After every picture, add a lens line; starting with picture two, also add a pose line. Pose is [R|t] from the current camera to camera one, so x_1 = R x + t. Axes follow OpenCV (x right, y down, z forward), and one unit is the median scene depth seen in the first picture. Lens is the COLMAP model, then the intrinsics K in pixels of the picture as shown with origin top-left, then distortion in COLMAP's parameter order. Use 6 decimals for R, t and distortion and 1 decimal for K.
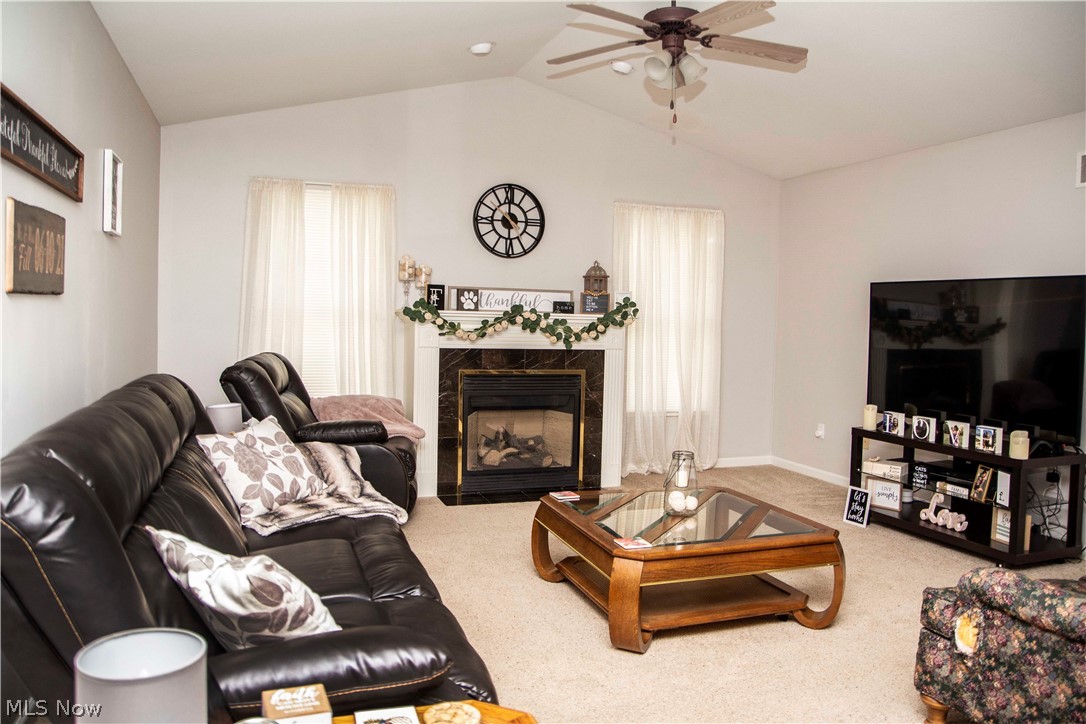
lens RADIAL K [[804.0, 0, 547.0], [0, 804.0, 359.2], [0, 0, 1]] dist [-0.126884, 0.084373]
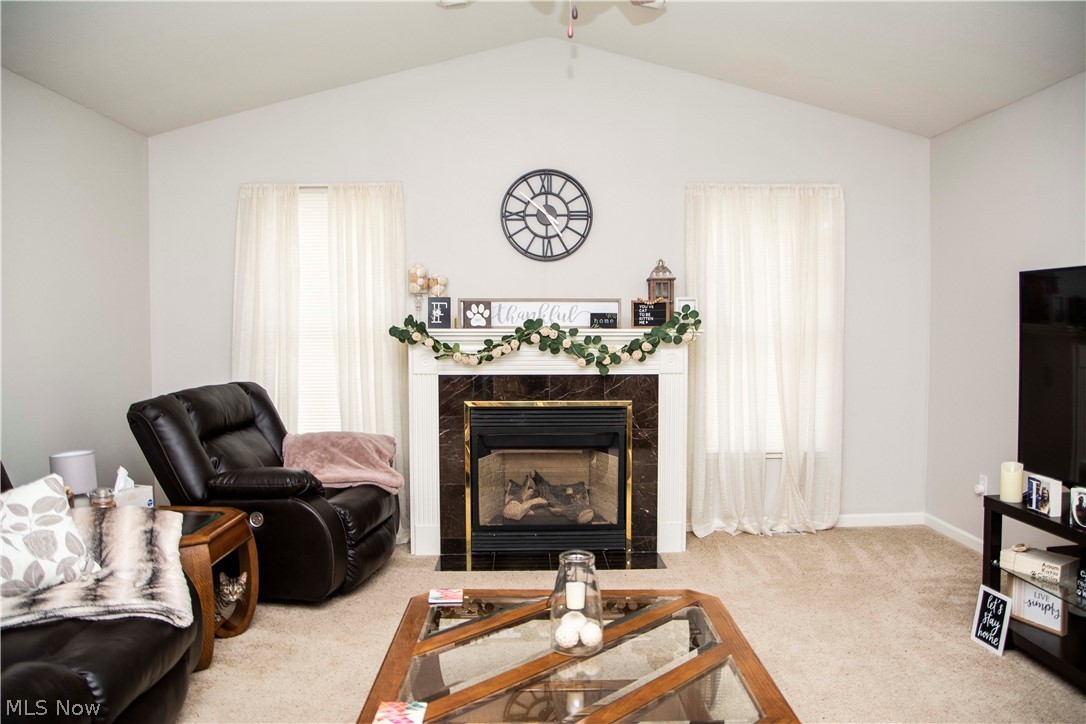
lens RADIAL K [[804.0, 0, 537.9], [0, 804.0, 360.9], [0, 0, 1]] dist [-0.126884, 0.084373]
pose [[0.948686, -0.011074, -0.316024, 0.214301], [0.007999, 0.999907, -0.011026, -0.017684], [0.316117, 0.007932, 0.948687, 0.248114]]
